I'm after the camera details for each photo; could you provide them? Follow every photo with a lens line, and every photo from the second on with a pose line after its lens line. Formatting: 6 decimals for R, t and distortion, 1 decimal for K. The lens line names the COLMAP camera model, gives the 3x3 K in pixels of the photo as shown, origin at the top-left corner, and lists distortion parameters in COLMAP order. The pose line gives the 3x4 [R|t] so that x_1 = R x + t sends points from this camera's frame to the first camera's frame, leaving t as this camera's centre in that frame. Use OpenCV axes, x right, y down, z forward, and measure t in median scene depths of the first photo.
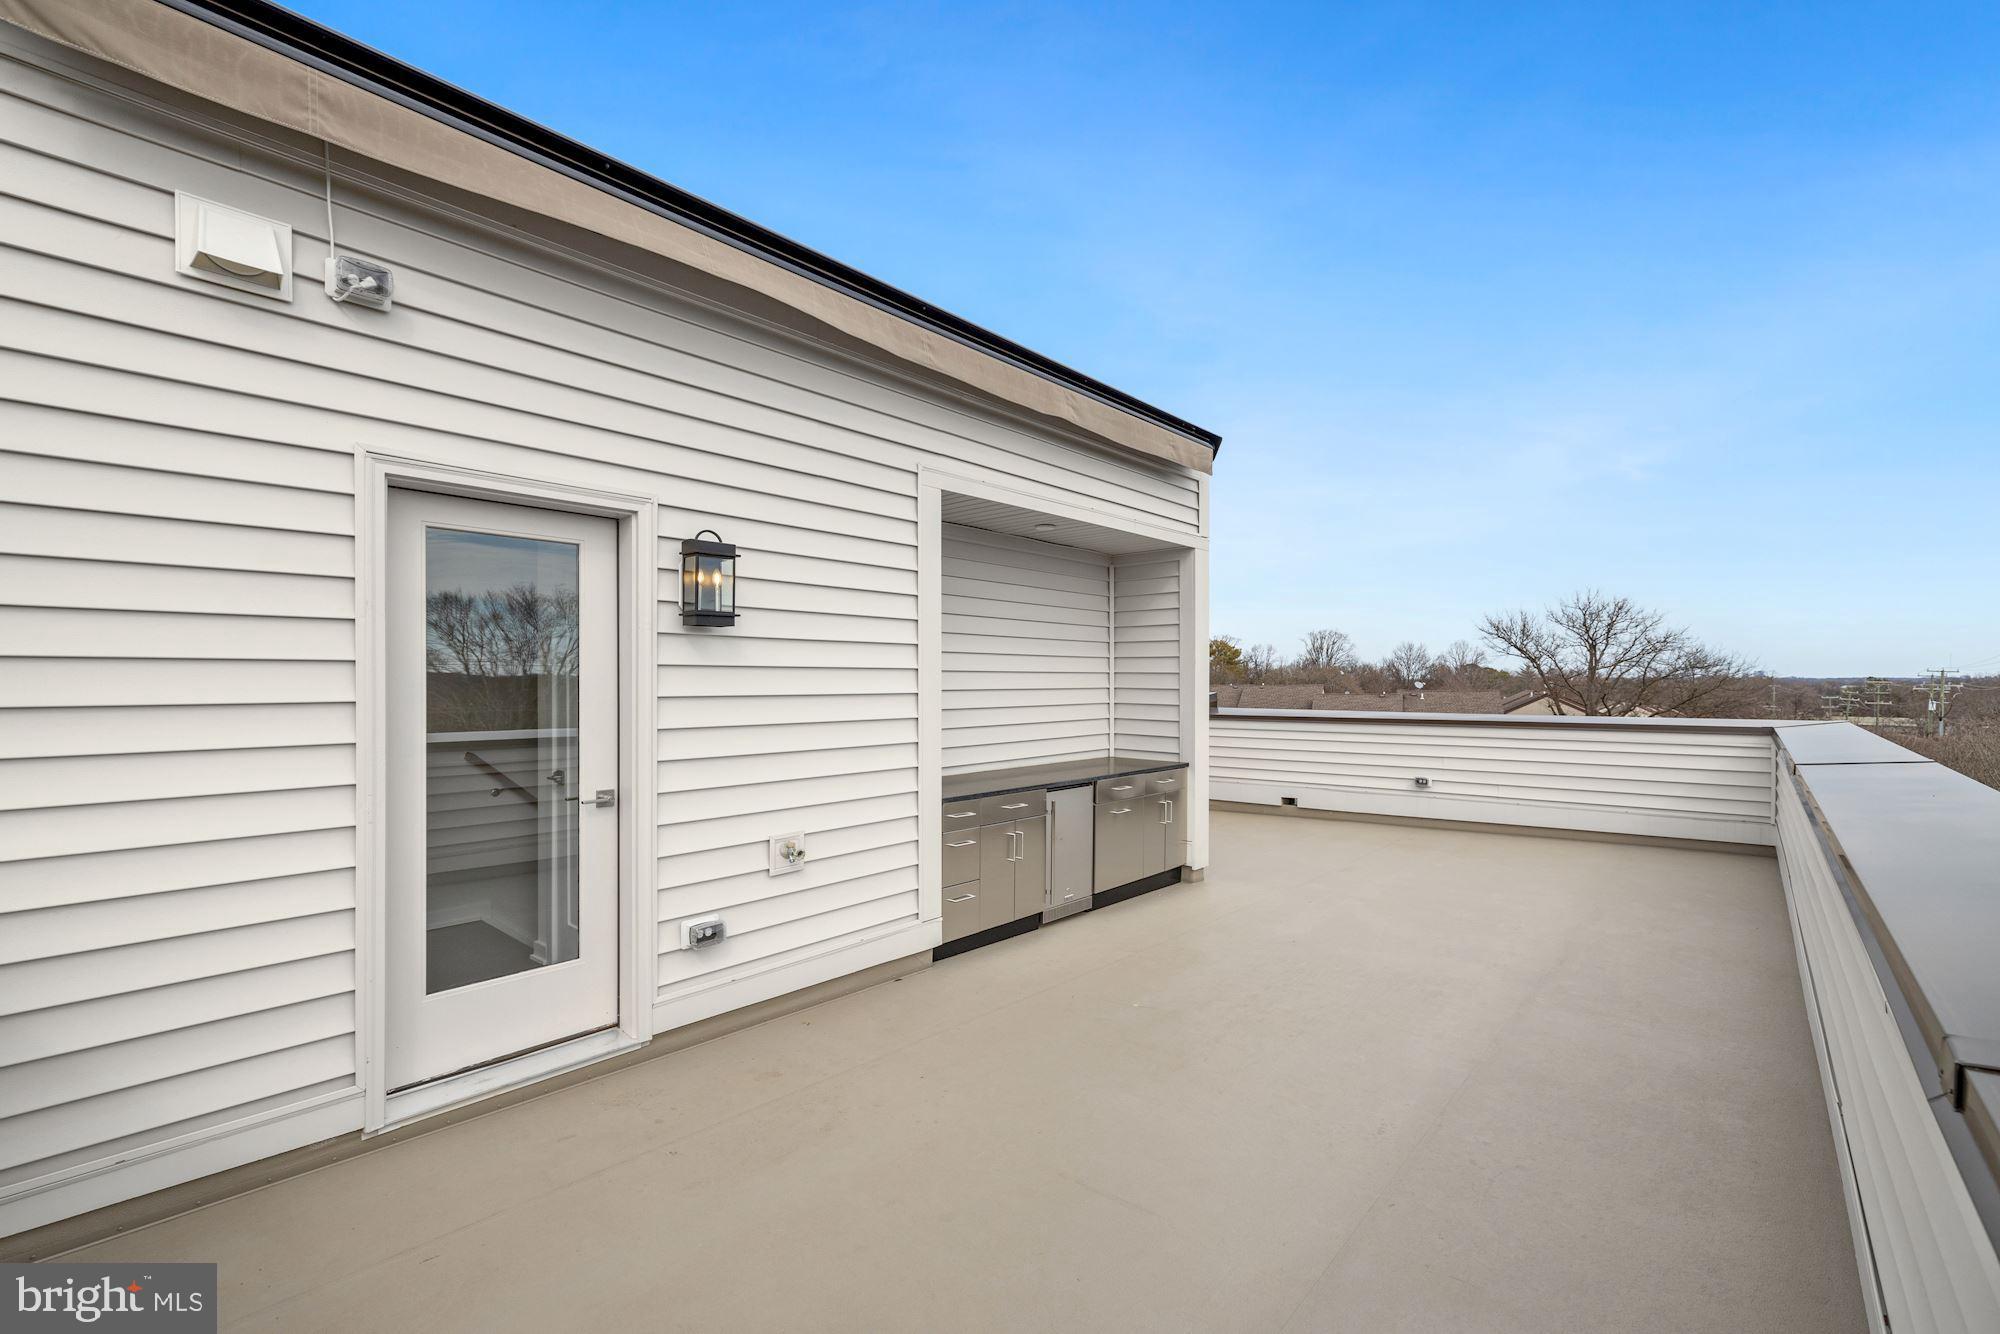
lens RADIAL K [[876.8, 0, 1000.0], [0, 876.8, 667.0], [0, 0, 1]] dist [-0.000523, -0.000082]
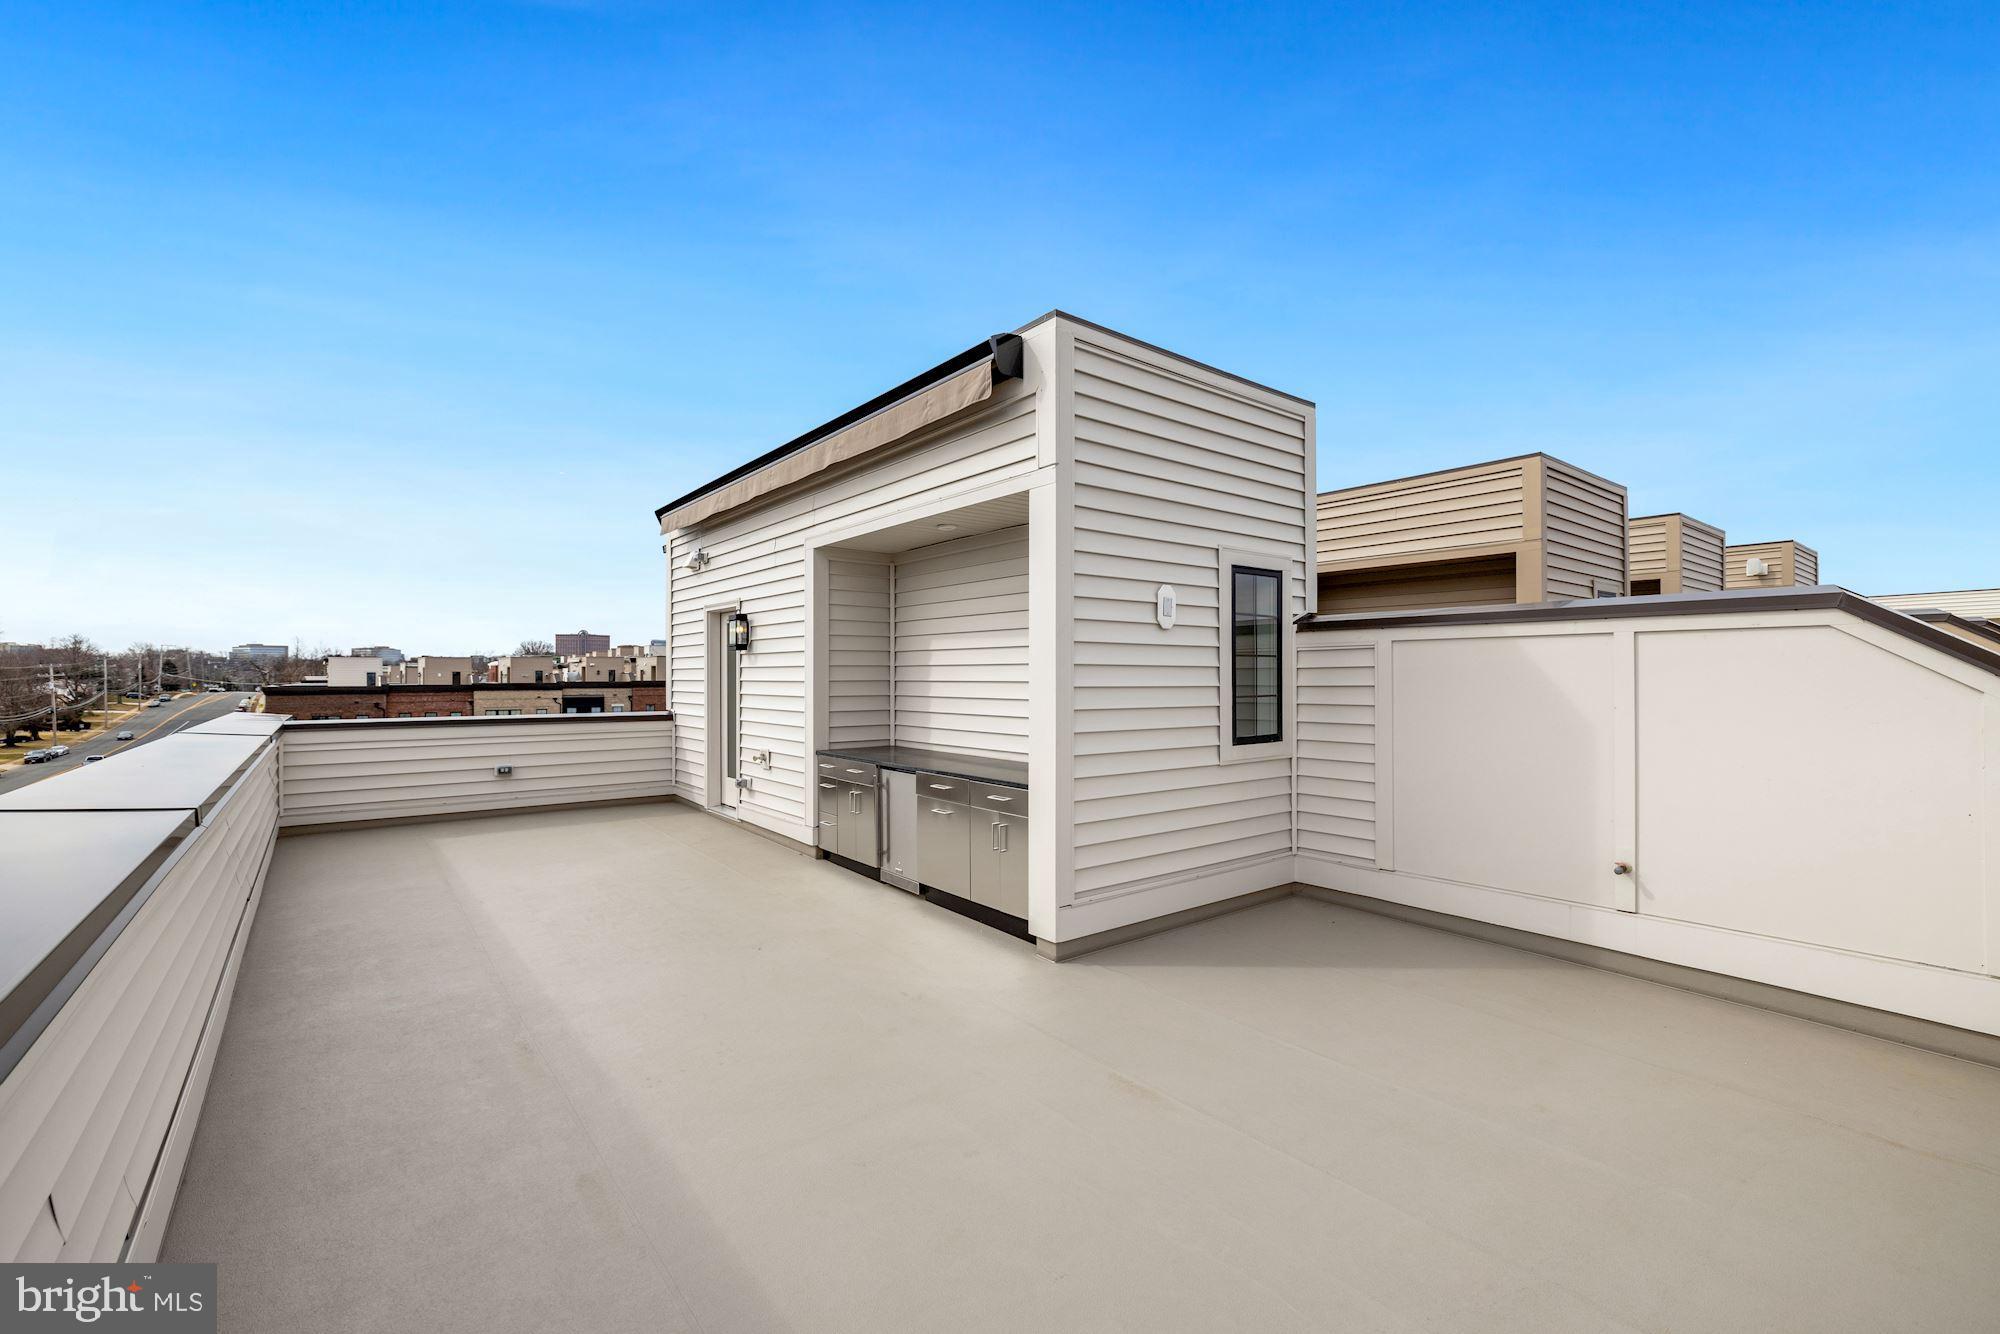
lens RADIAL K [[857.5, 0, 1000.0], [0, 857.5, 667.0], [0, 0, 1]] dist [-0.001256, -0.000049]
pose [[-0.192849, -0.009526, -0.981182, 1.103533], [0.015668, 0.999795, -0.012787, 0.022107], [0.981103, -0.017839, -0.192661, 1.324757]]
